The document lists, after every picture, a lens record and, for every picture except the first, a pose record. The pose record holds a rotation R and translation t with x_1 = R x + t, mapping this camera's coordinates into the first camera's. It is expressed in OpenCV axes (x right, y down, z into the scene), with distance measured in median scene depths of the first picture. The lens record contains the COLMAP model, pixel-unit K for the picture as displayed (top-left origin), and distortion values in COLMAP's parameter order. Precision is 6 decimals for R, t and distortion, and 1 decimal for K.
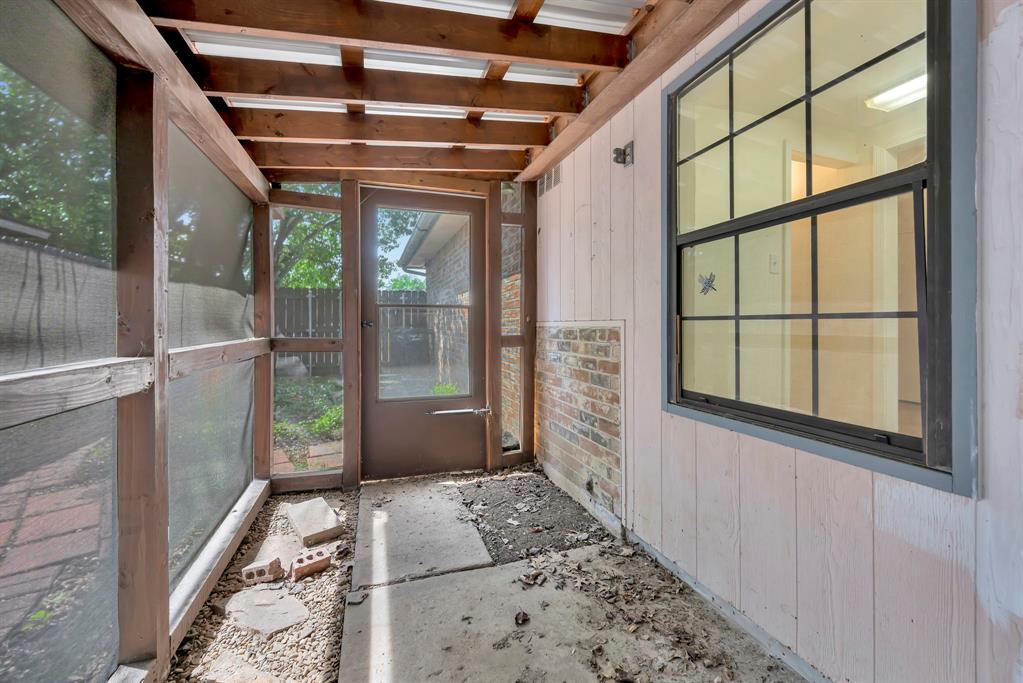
lens RADIAL K [[405.0, 0, 508.2], [0, 405.0, 334.7], [0, 0, 1]] dist [-0.001791, -0.000602]
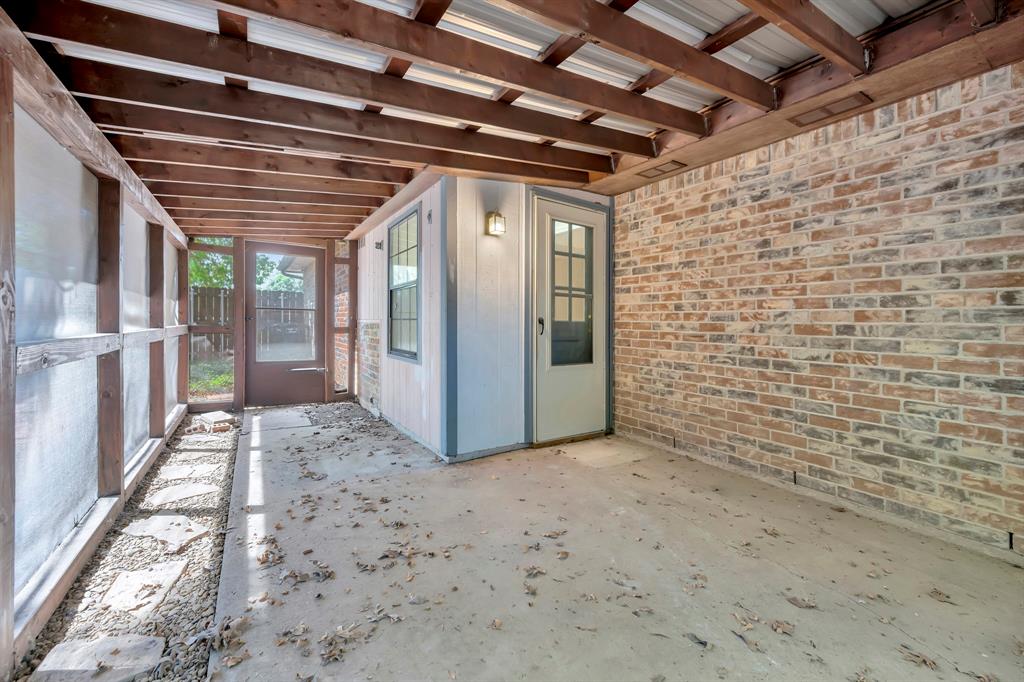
lens RADIAL K [[405.4, 0, 516.2], [0, 405.4, 337.9], [0, 0, 1]] dist [-0.001791, -0.000602]
pose [[0.968556, 0.009679, 0.248606, 0.335764], [-0.012386, 0.999880, 0.009325, 0.026136], [-0.248486, -0.012111, 0.968560, -0.985314]]
